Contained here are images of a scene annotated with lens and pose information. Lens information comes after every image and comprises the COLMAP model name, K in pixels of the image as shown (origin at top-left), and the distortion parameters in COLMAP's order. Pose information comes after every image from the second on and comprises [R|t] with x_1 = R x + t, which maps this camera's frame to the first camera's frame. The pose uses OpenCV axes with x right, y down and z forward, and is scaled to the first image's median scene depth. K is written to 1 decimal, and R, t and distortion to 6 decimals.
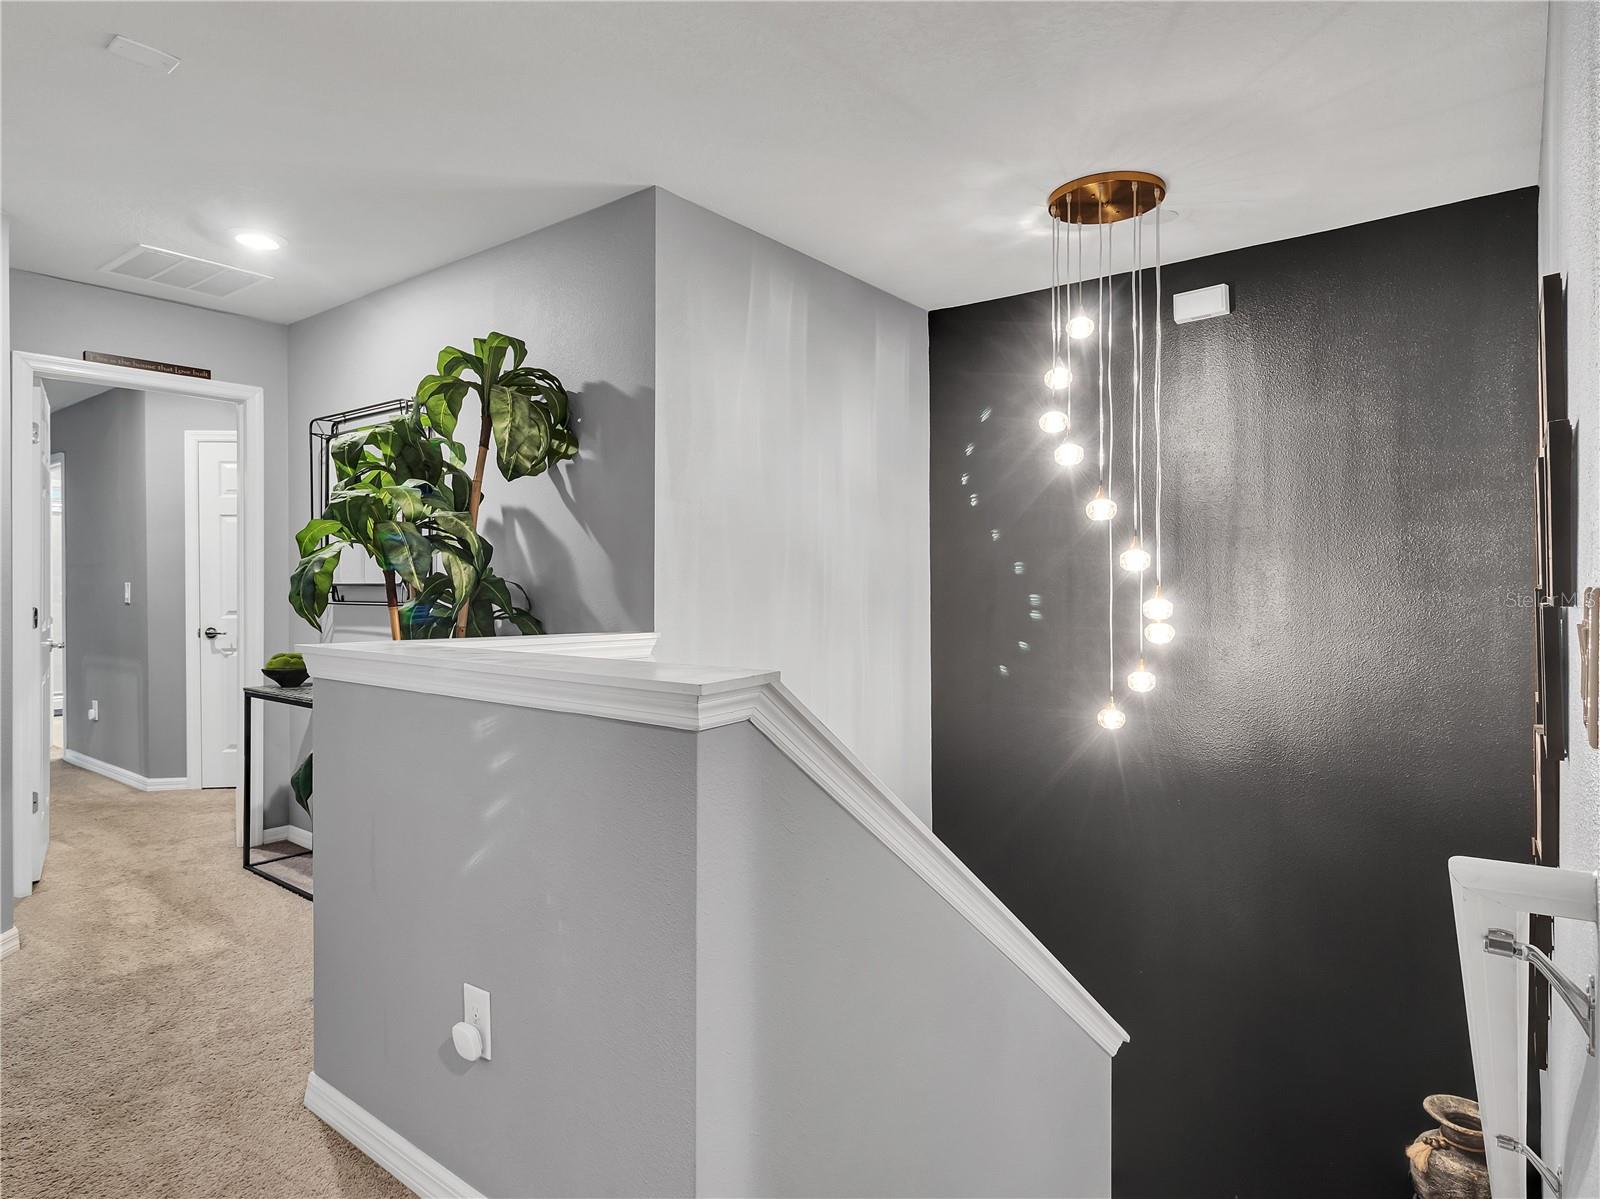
lens RADIAL K [[909.3, 0, 768.6], [0, 909.3, 583.9], [0, 0, 1]] dist [0.023343, -0.000585]
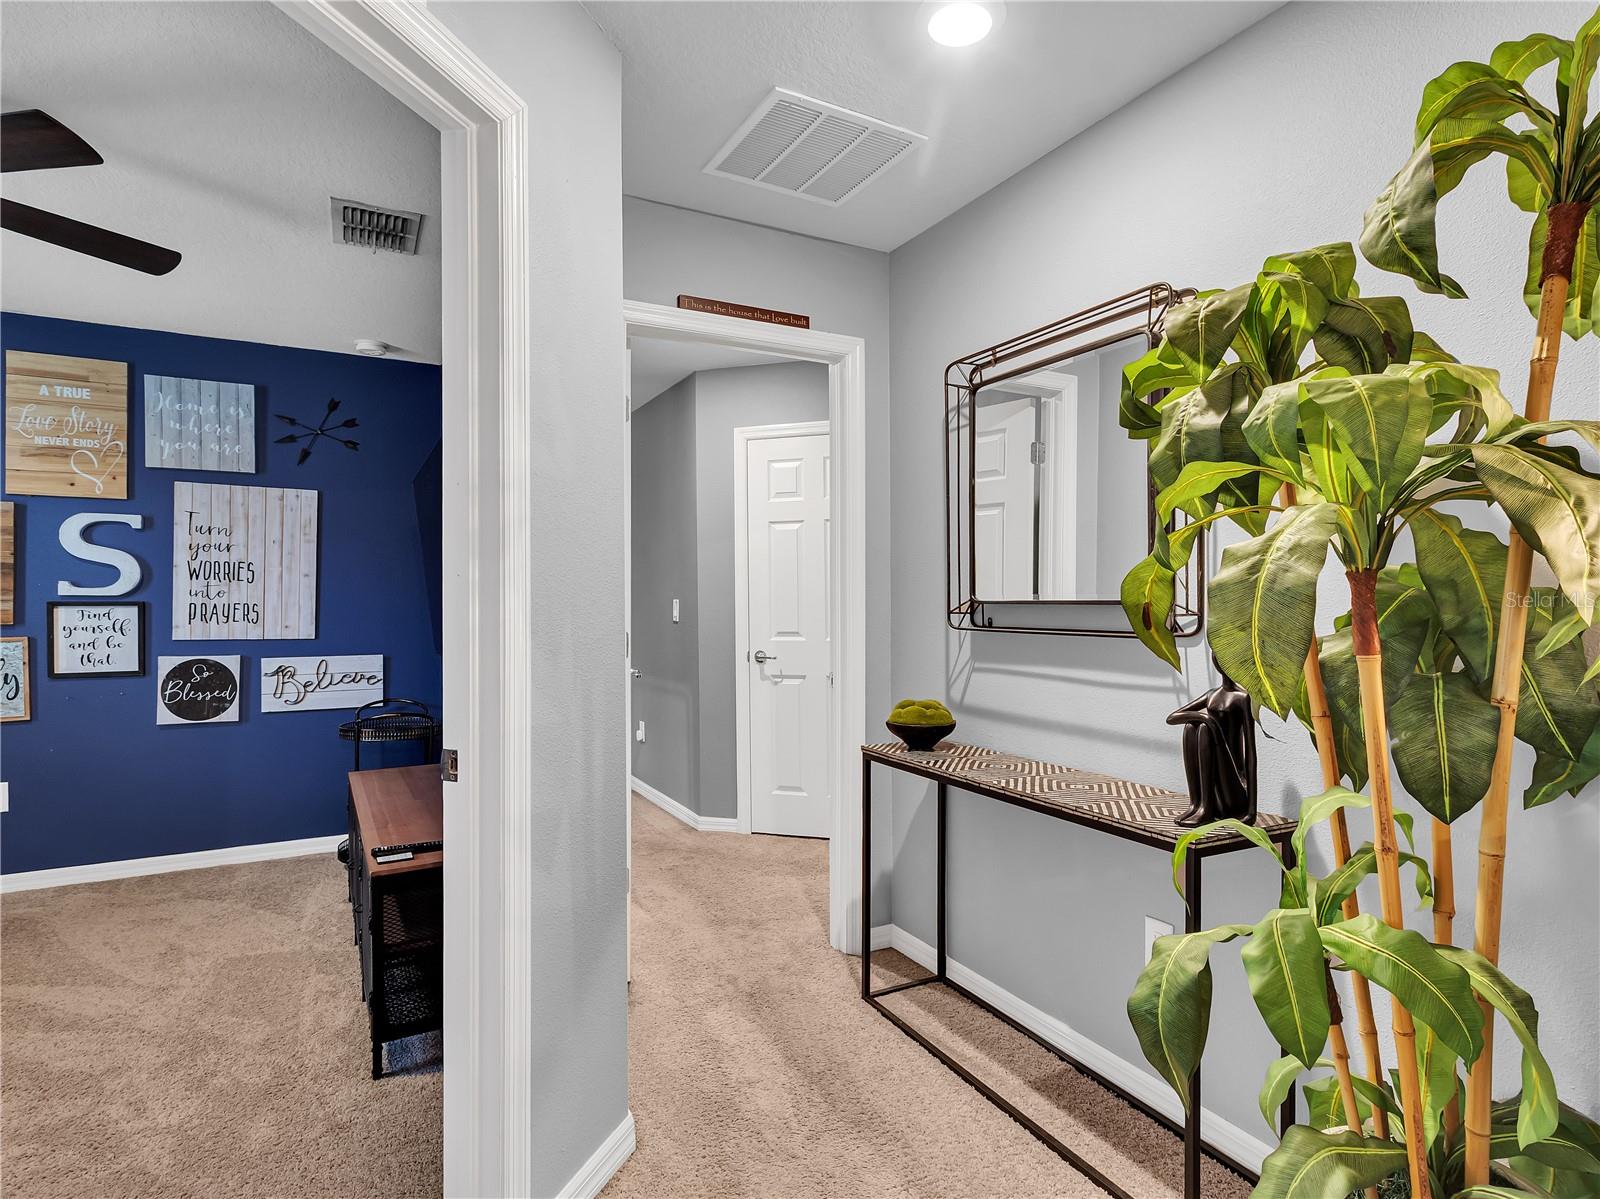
lens RADIAL K [[848.6, 0, 823.3], [0, 848.6, 596.8], [0, 0, 1]] dist [0.000416, -0.000652]
pose [[0.931285, -0.003610, -0.364274, -0.350543], [0.002654, 0.999992, -0.003124, -0.001591], [0.364282, 0.001943, 0.931287, 0.364855]]
